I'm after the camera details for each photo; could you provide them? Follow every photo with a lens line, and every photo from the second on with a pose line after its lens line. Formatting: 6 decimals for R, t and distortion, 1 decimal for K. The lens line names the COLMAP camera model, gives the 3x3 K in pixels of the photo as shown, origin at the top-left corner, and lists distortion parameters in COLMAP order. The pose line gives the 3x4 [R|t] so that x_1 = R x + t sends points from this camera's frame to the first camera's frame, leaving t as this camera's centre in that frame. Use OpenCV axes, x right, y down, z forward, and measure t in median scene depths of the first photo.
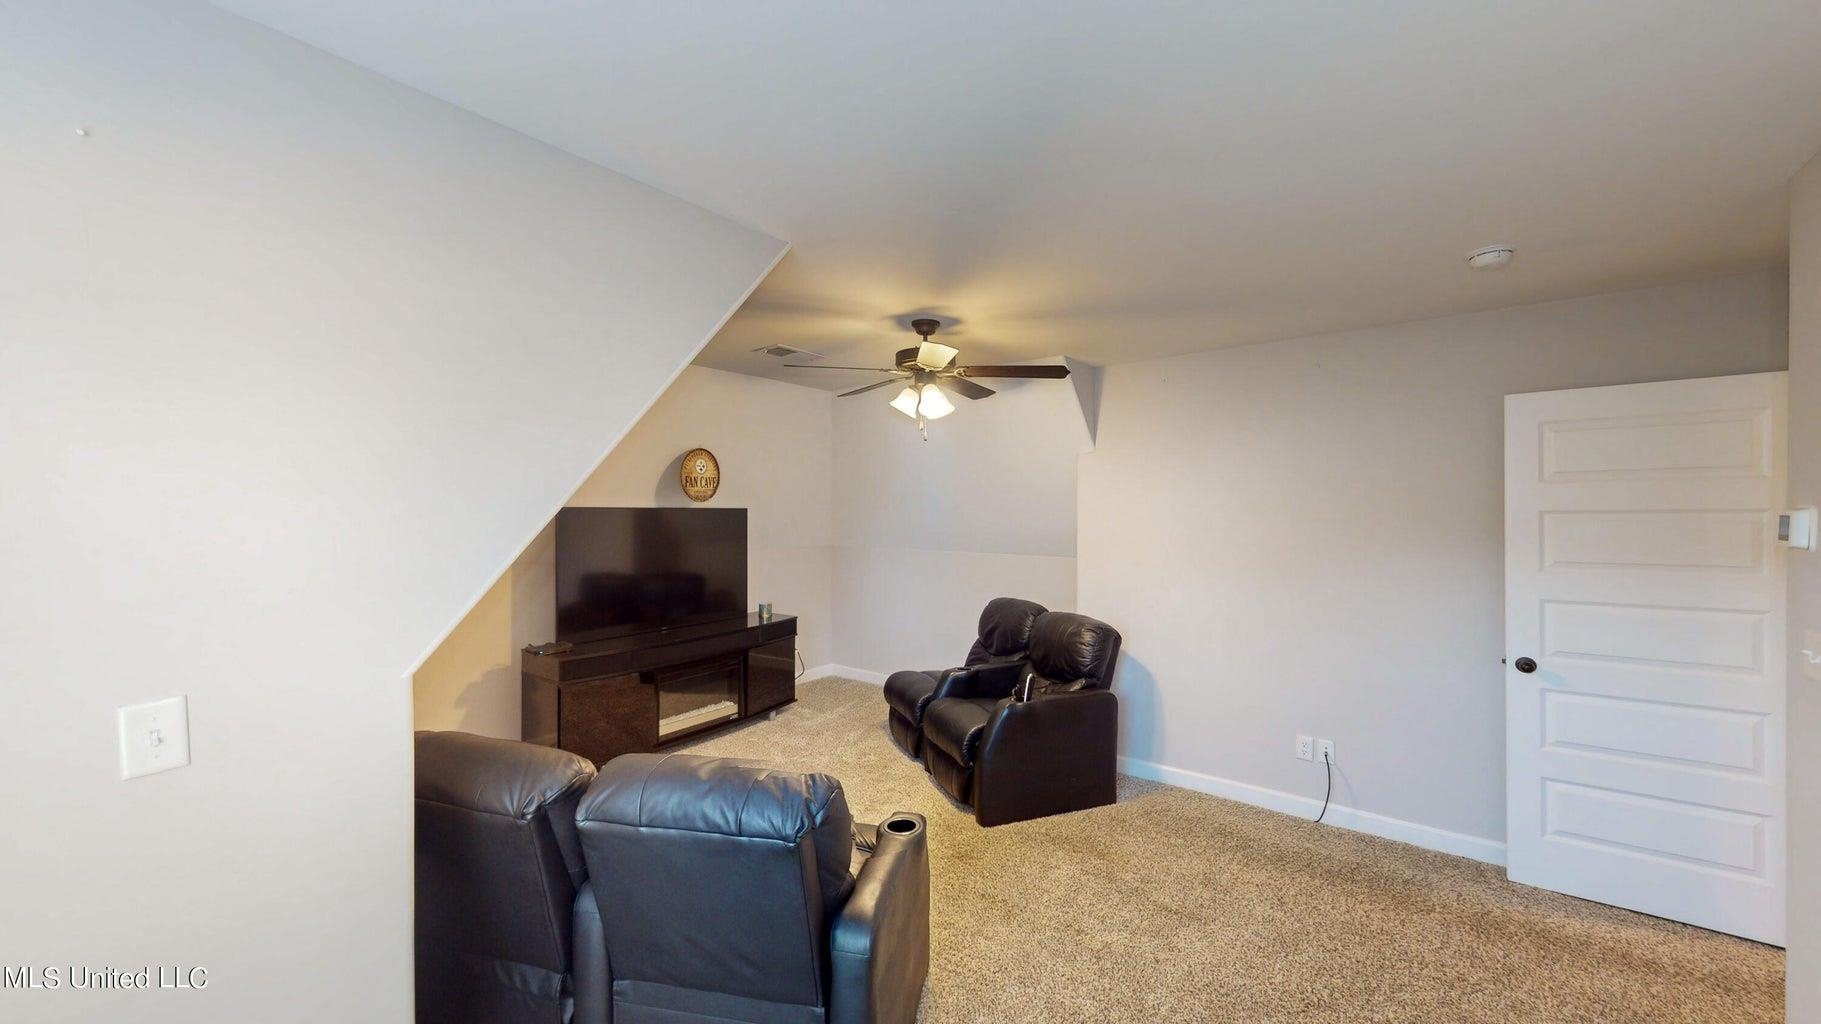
lens RADIAL K [[673.2, 0, 916.5], [0, 673.2, 515.0], [0, 0, 1]] dist [-0.000707, 0.000255]
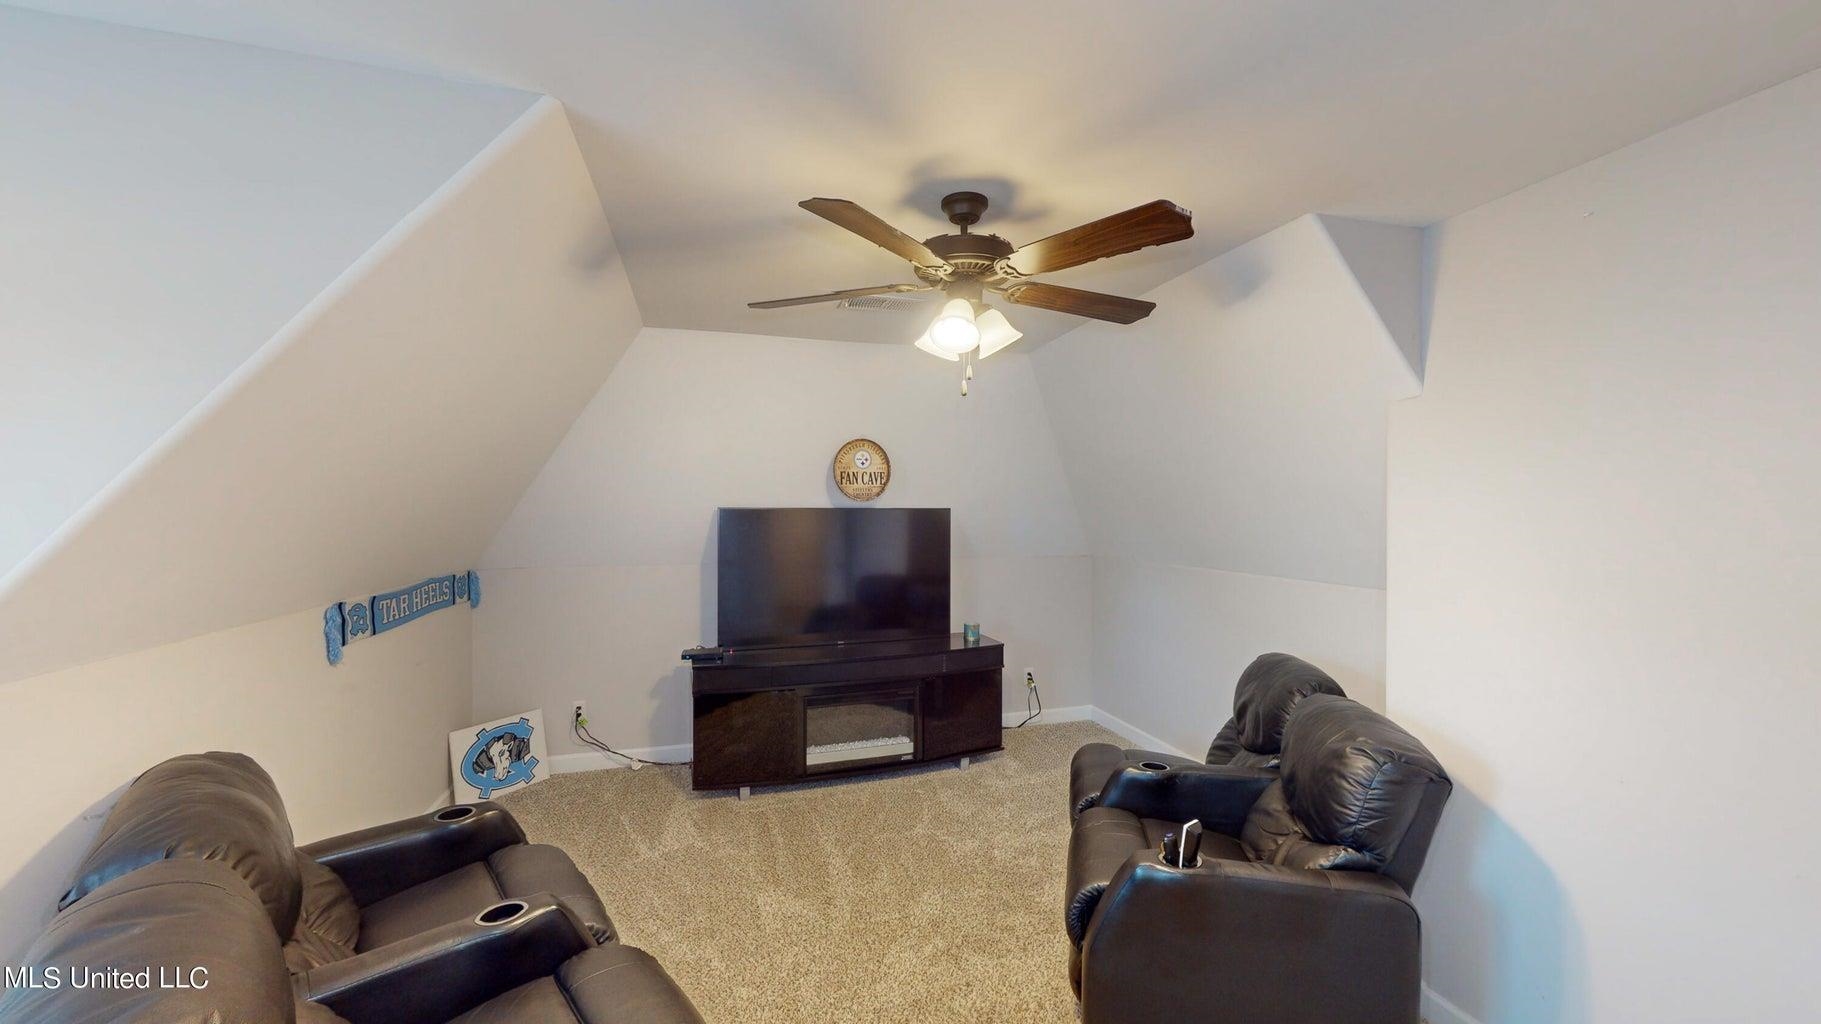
lens RADIAL K [[673.2, 0, 916.5], [0, 673.2, 515.0], [0, 0, 1]] dist [-0.000707, 0.000255]
pose [[0.807189, 0.002548, -0.590288, 0.237857], [0.001286, 0.999981, 0.006074, -0.006926], [0.590292, -0.005662, 0.807170, 0.340984]]
